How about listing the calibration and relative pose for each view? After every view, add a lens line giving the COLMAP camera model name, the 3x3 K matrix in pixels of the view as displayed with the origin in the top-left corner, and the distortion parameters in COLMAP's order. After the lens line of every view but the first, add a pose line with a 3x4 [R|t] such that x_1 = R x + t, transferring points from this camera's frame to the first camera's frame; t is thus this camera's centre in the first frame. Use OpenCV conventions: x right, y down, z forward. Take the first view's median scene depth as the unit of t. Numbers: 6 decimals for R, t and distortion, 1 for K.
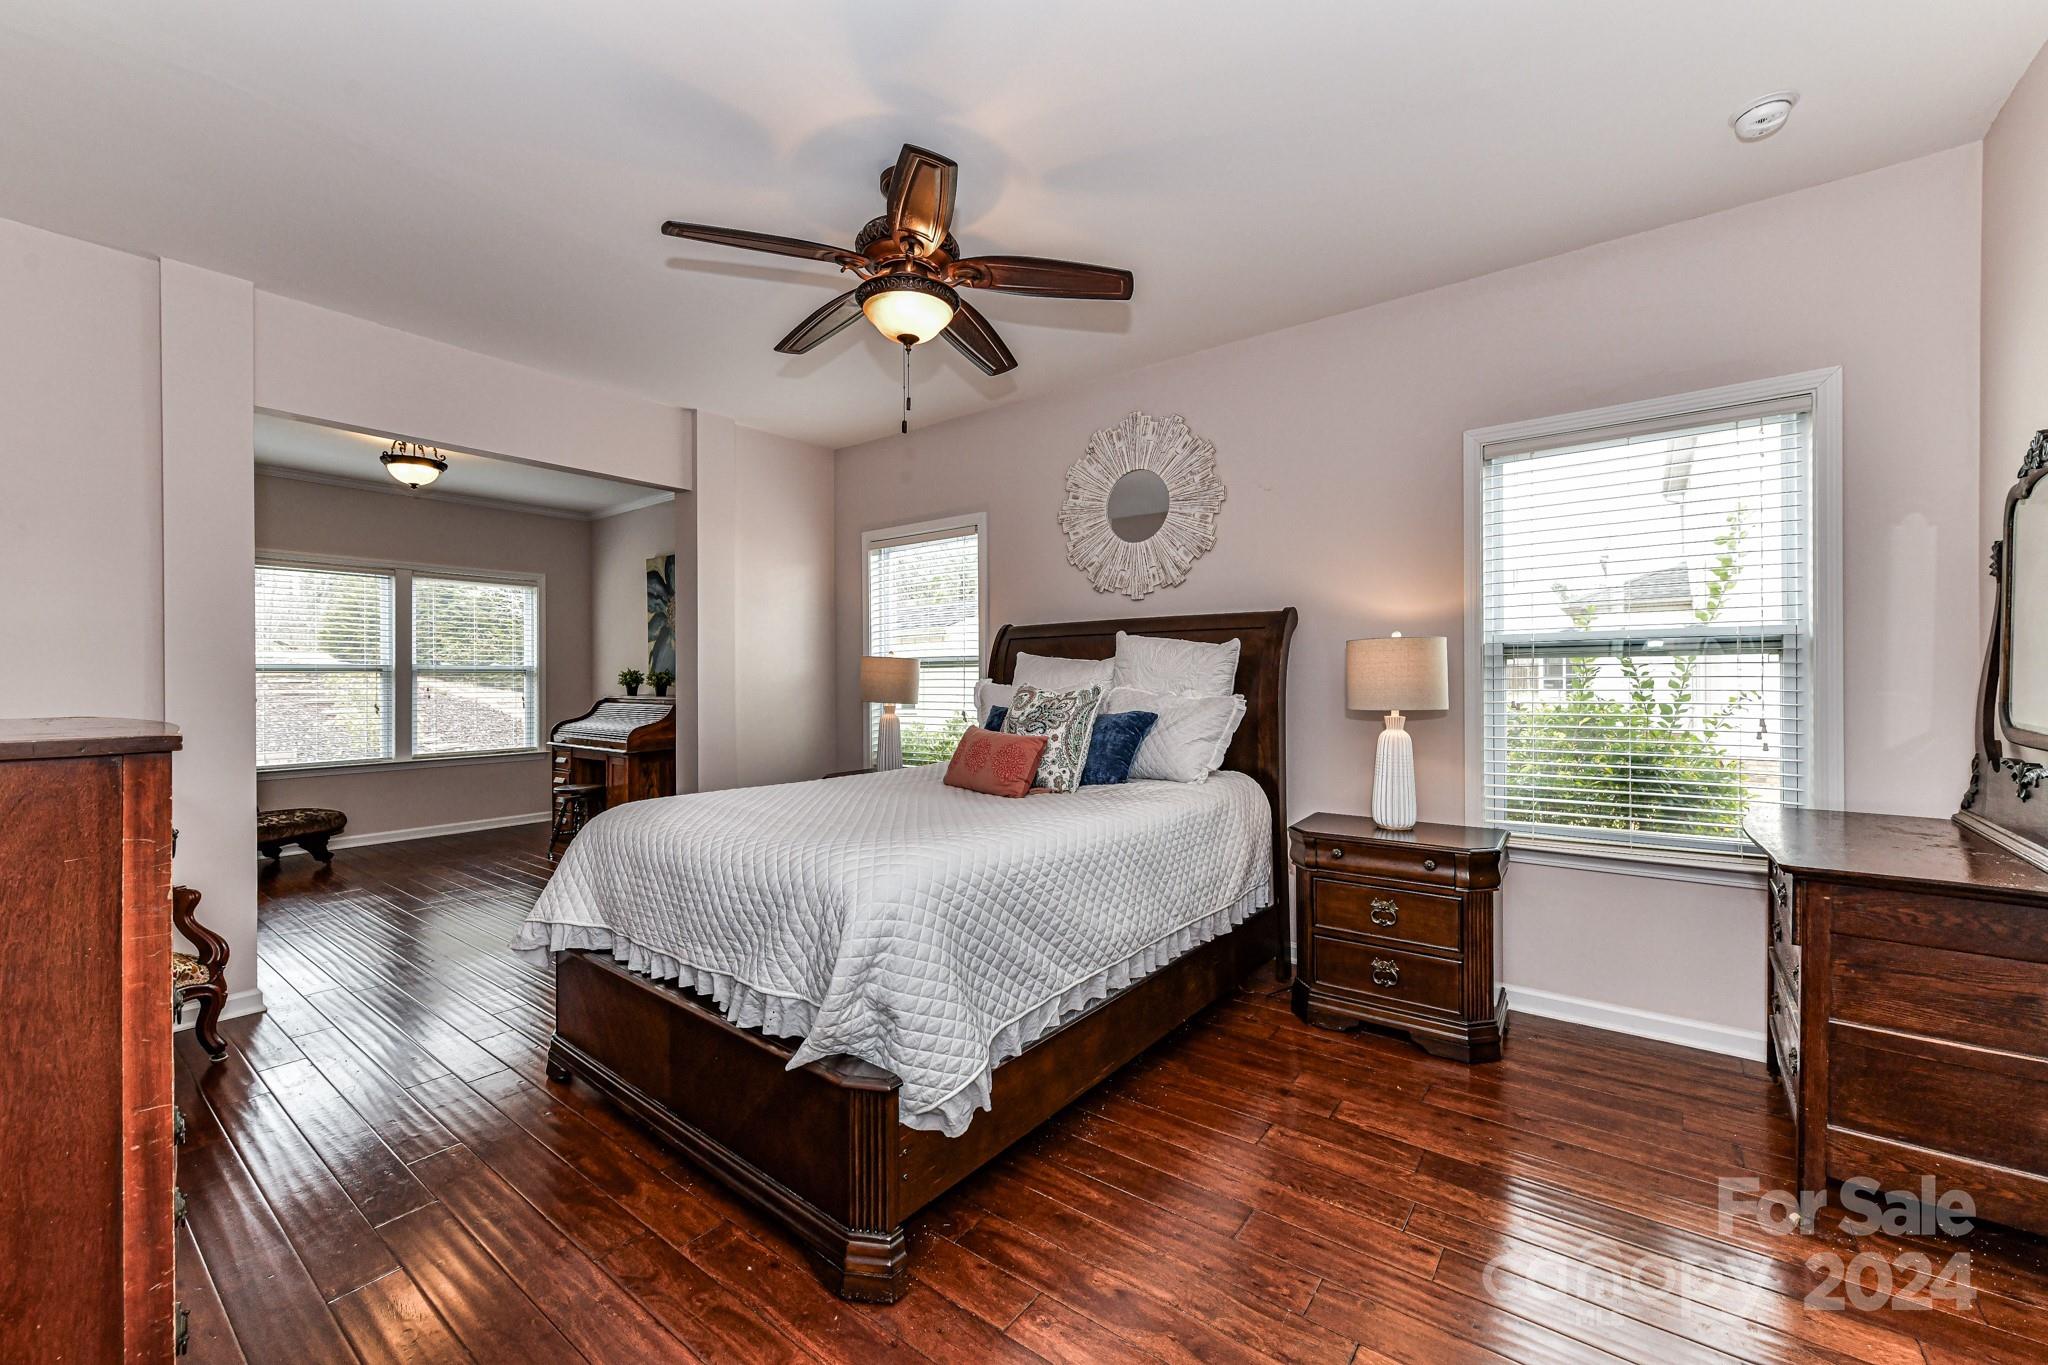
lens RADIAL K [[807.5, 0, 1032.4], [0, 807.5, 685.5], [0, 0, 1]] dist [0.002001, -0.000415]
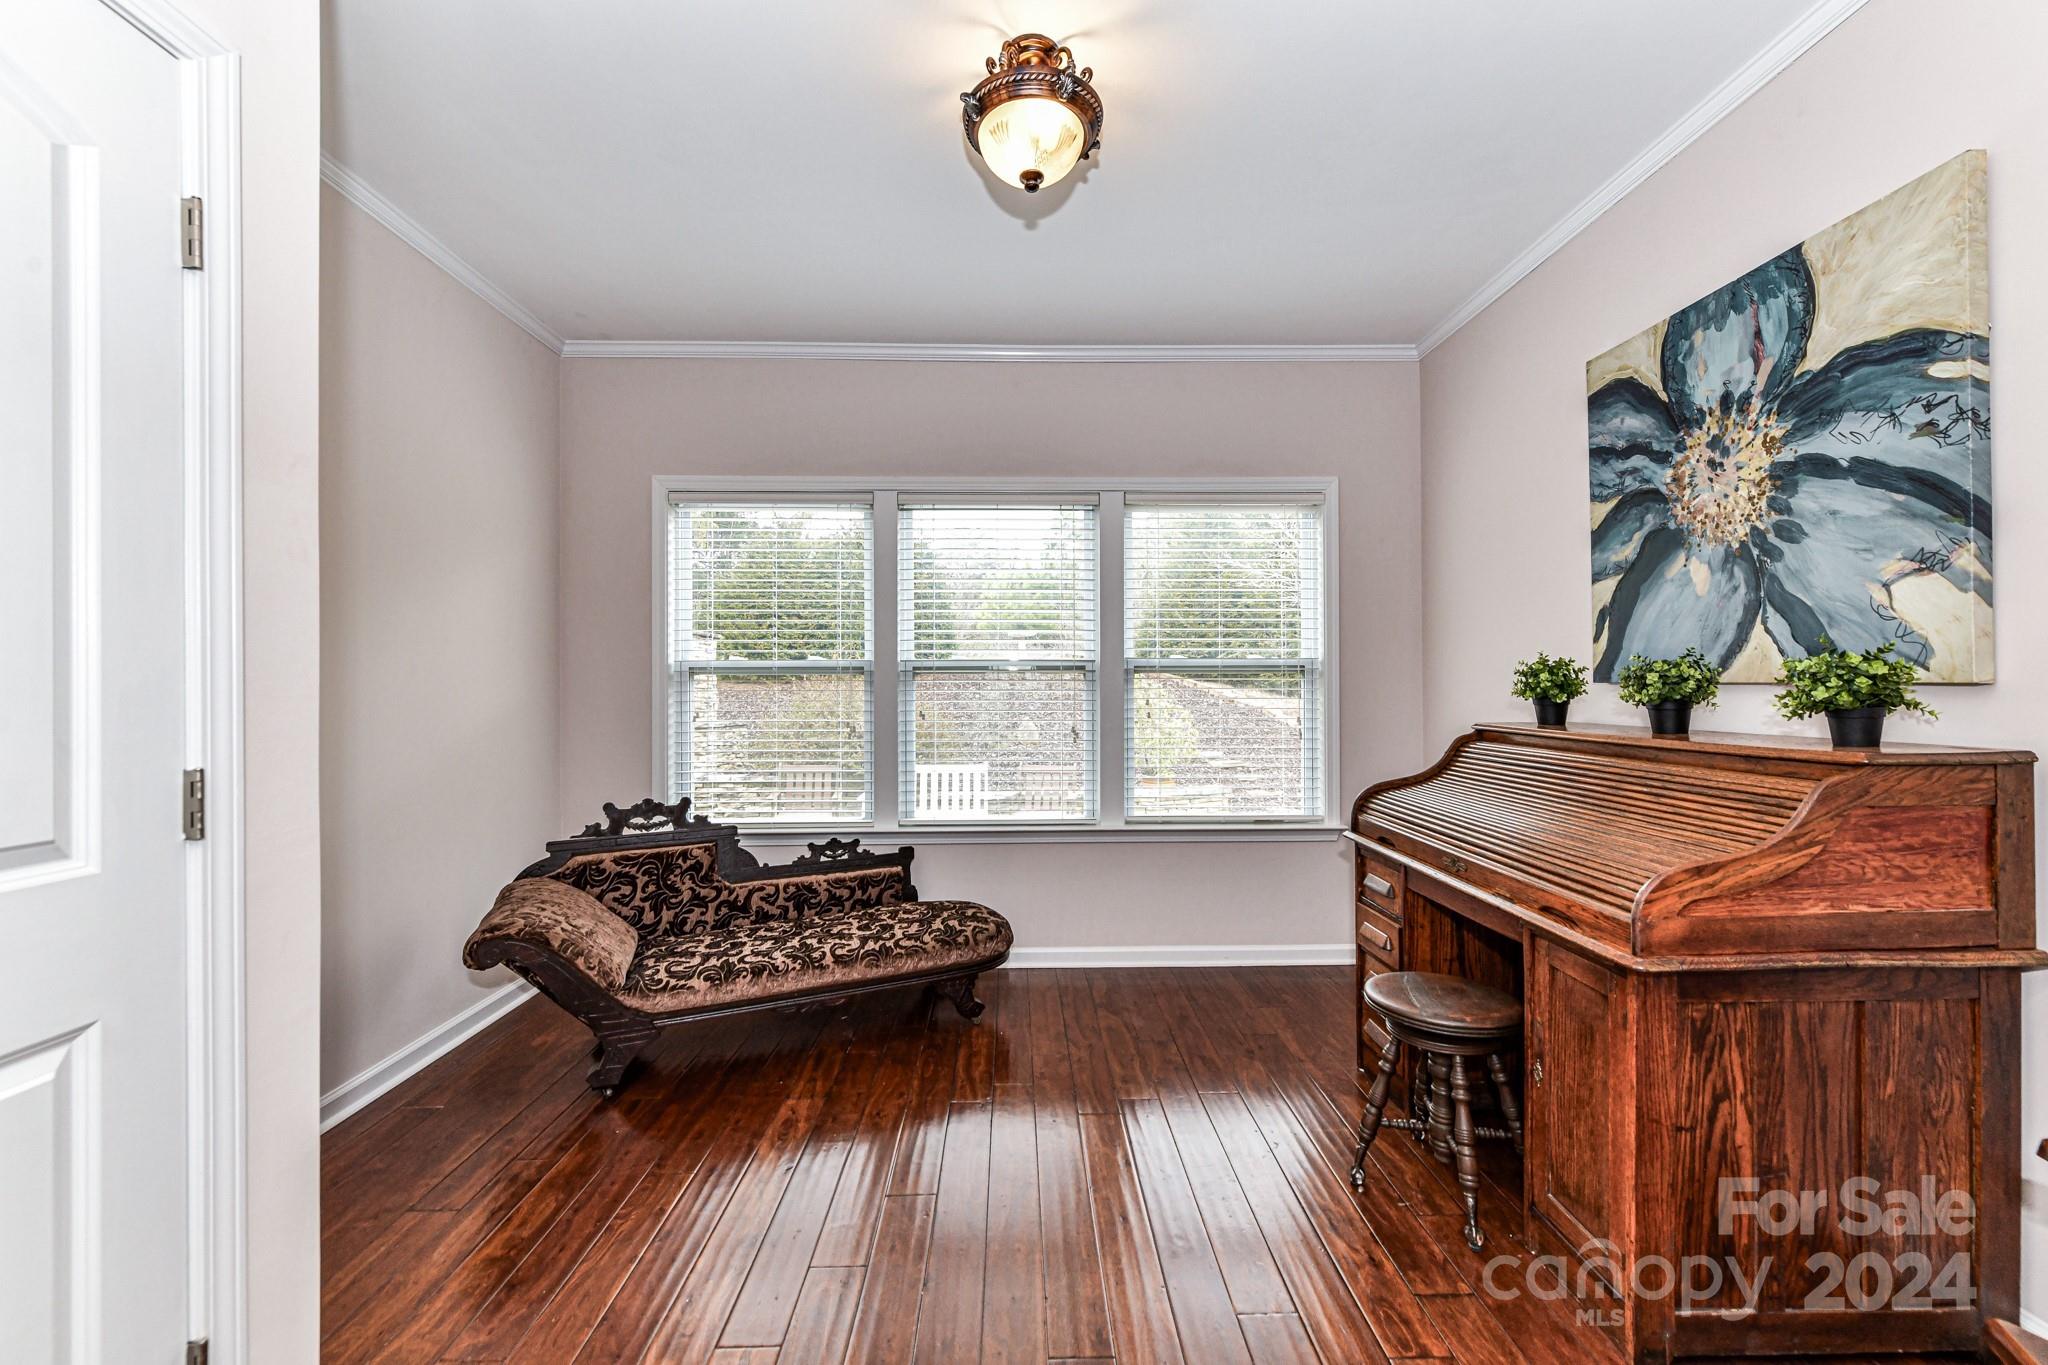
lens RADIAL K [[807.5, 0, 1032.4], [0, 807.5, 685.5], [0, 0, 1]] dist [0.002001, -0.000415]
pose [[0.623781, -0.002212, -0.781596, -0.352413], [-0.000575, 0.999994, -0.003289, -0.004866], [0.781599, 0.002501, 0.623776, 0.575956]]
